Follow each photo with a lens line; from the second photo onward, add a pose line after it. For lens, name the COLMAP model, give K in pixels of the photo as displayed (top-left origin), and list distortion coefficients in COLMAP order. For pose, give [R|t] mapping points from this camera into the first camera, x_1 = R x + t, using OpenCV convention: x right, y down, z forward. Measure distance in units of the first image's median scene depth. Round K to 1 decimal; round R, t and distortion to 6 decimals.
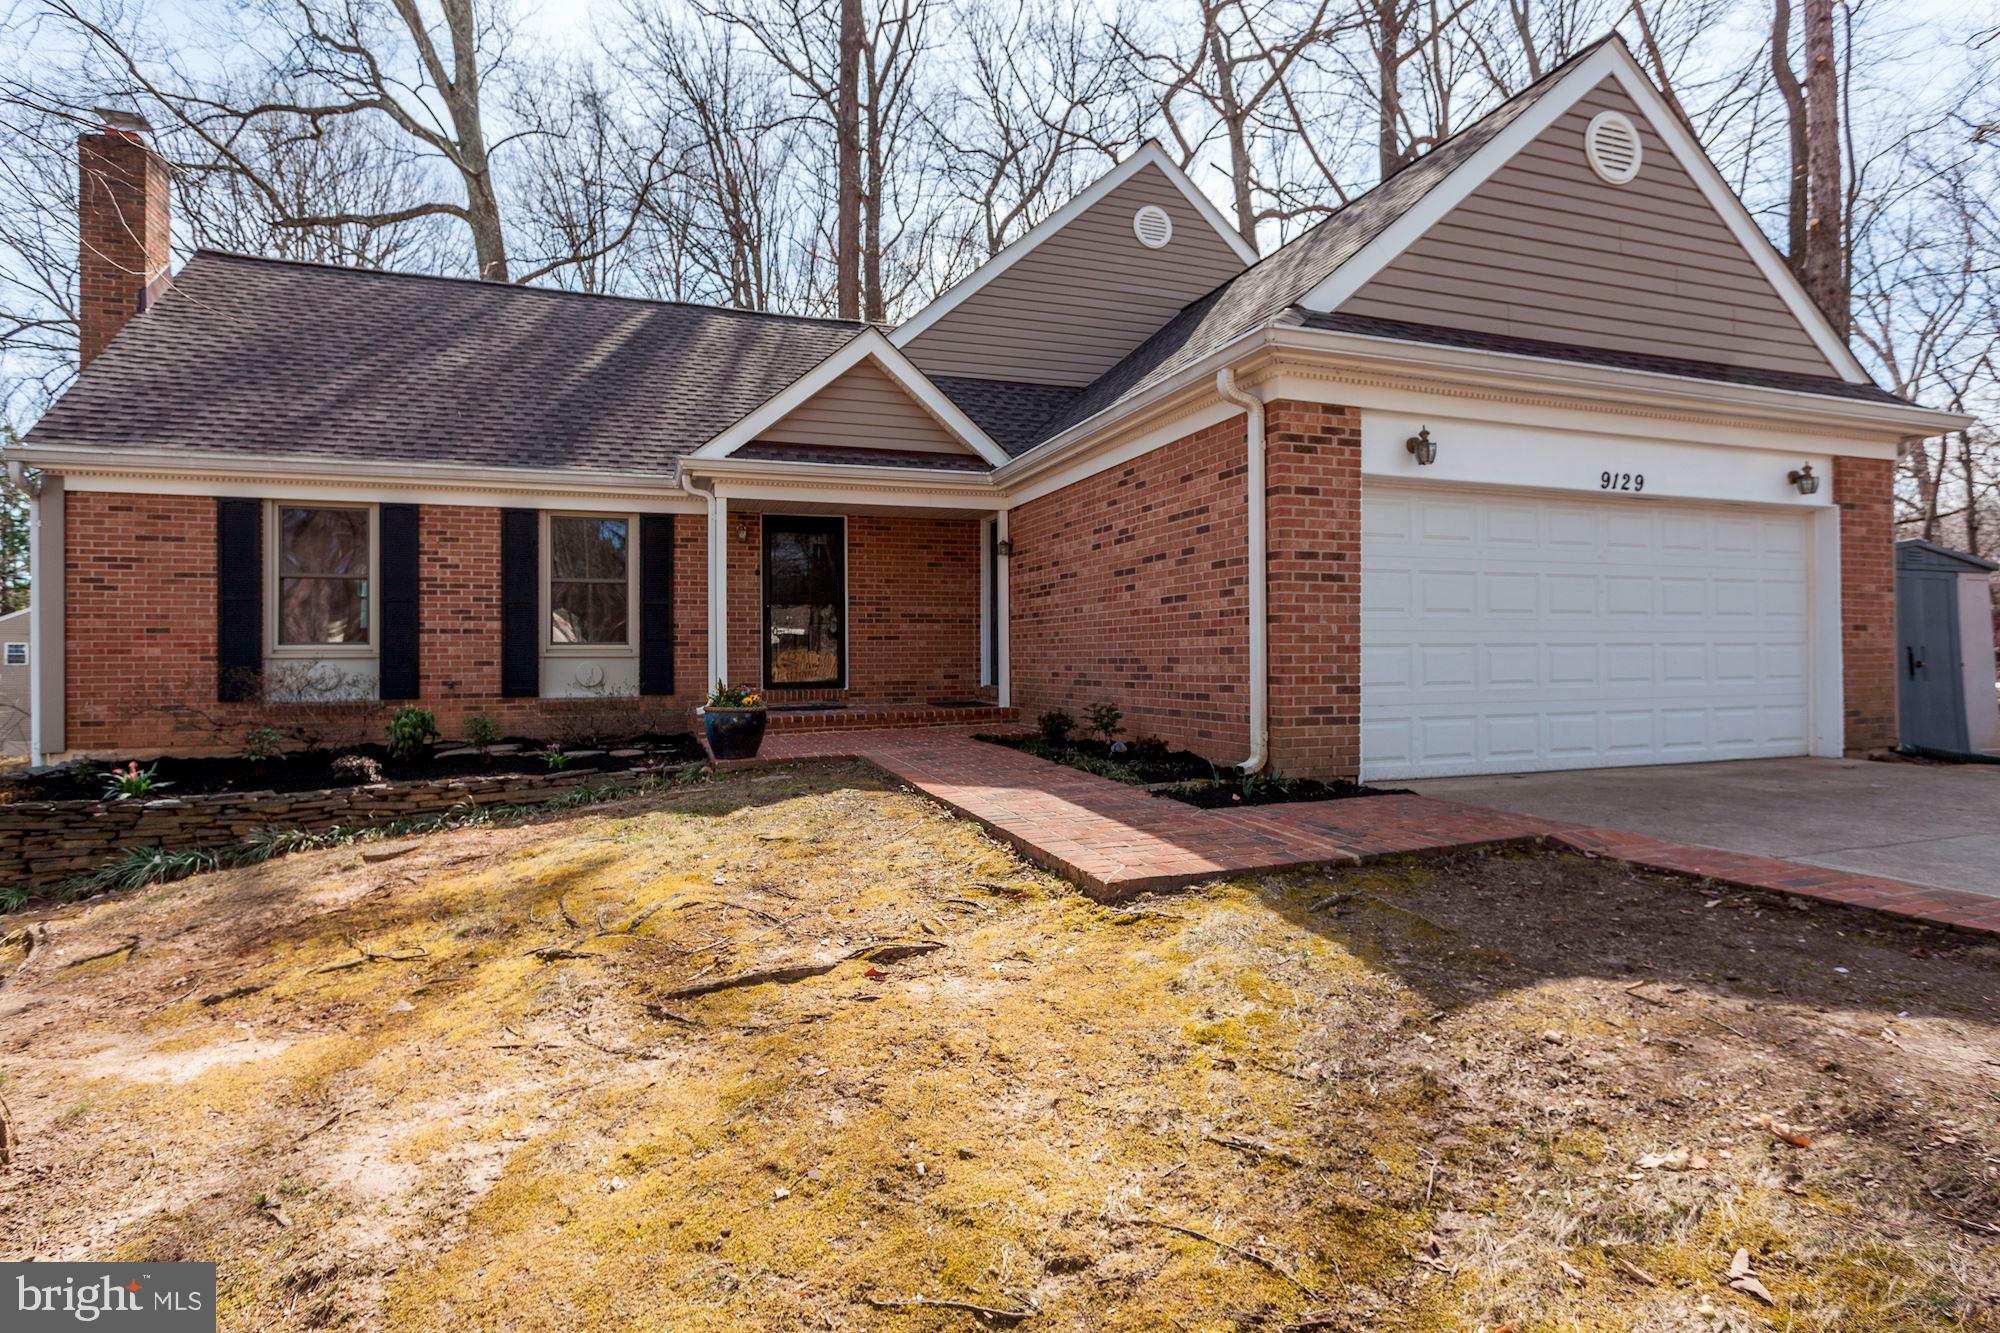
lens RADIAL K [[979.1, 0, 1002.1], [0, 979.1, 662.3], [0, 0, 1]] dist [-0.004501, -0.000125]
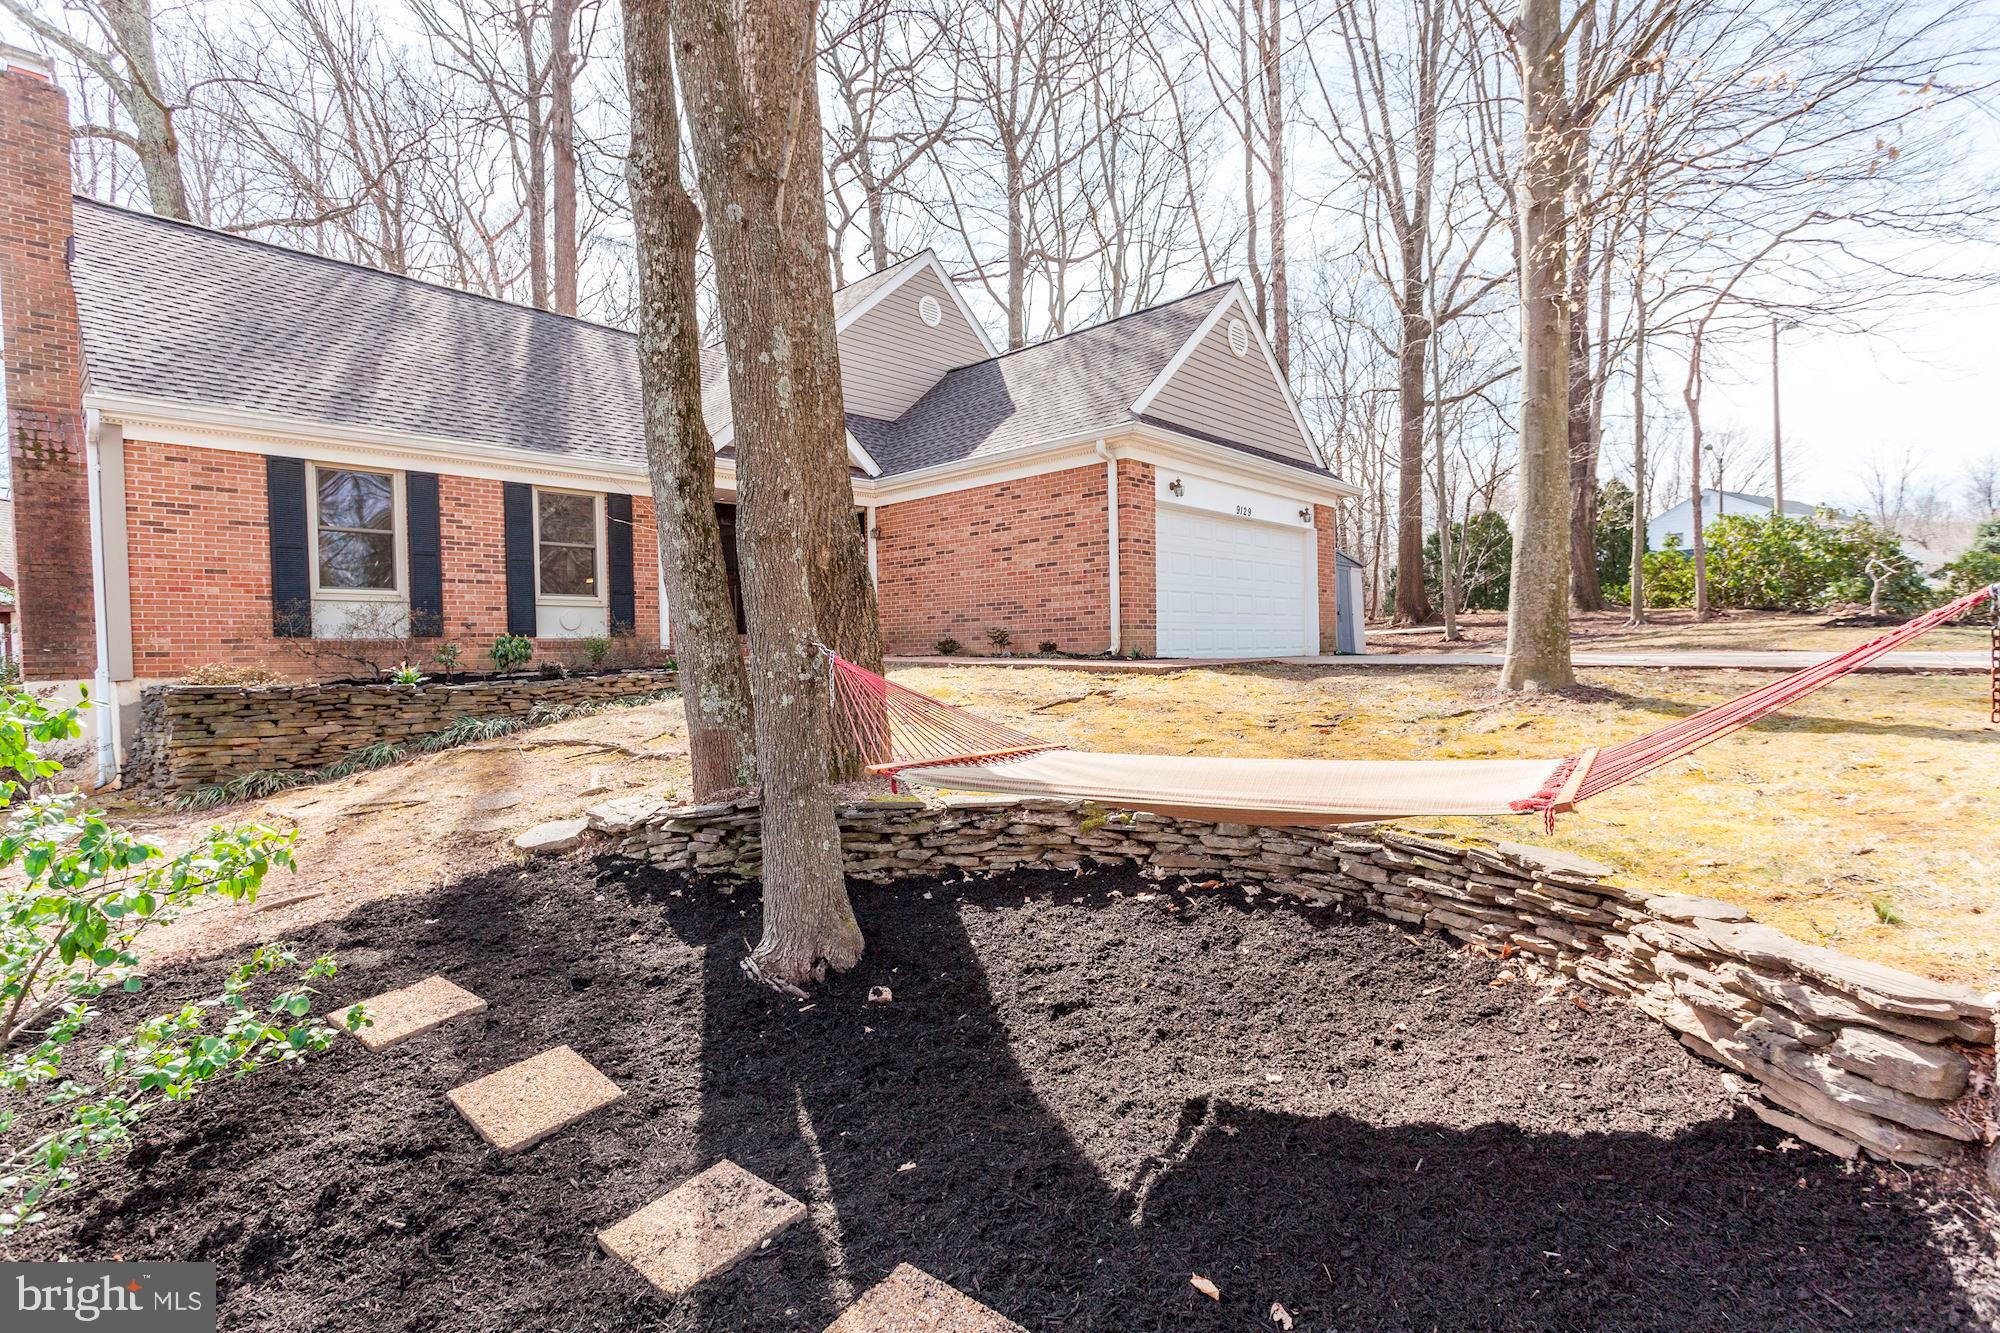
lens RADIAL K [[990.4, 0, 993.6], [0, 990.4, 695.8], [0, 0, 1]] dist [-0.001421, 0.000893]
pose [[0.880609, -0.032190, 0.472749, -0.615665], [0.021769, 0.999385, 0.027500, 0.096742], [-0.473343, -0.013926, 0.880768, -0.415768]]
